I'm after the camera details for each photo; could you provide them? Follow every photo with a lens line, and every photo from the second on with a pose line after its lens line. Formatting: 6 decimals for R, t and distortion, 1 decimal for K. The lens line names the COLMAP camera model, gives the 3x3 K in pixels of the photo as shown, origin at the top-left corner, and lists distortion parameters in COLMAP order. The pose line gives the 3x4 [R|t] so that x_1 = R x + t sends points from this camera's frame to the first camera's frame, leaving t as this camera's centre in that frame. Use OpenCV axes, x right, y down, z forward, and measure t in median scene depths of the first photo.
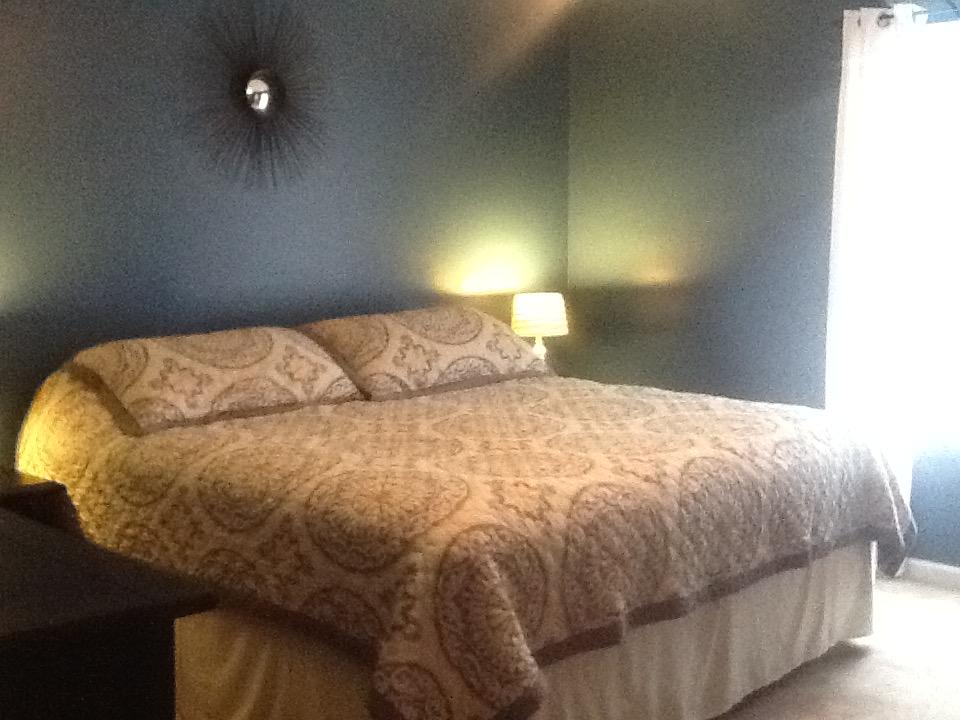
lens RADIAL K [[1191.1, 0, 478.6], [0, 1191.1, 361.7], [0, 0, 1]] dist [0.027880, -0.072188]
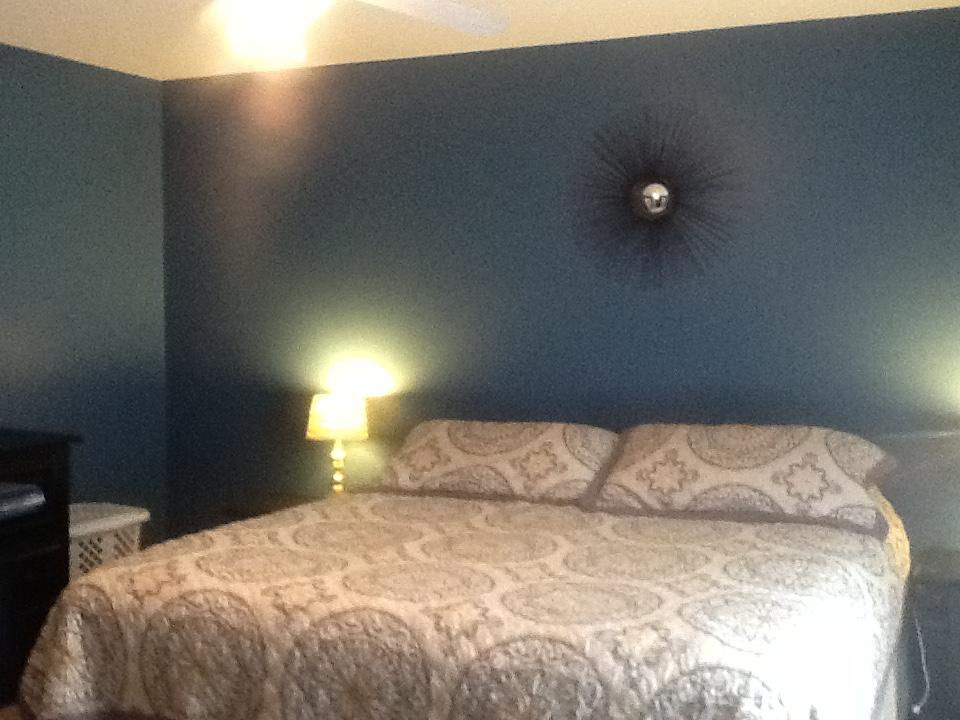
lens RADIAL K [[1191.1, 0, 478.6], [0, 1191.1, 361.7], [0, 0, 1]] dist [0.027880, -0.072188]
pose [[0.319336, 0.055042, -0.946042, 0.841195], [-0.102150, 0.994494, 0.023381, -0.106370], [0.942120, 0.089172, 0.323201, 0.625104]]
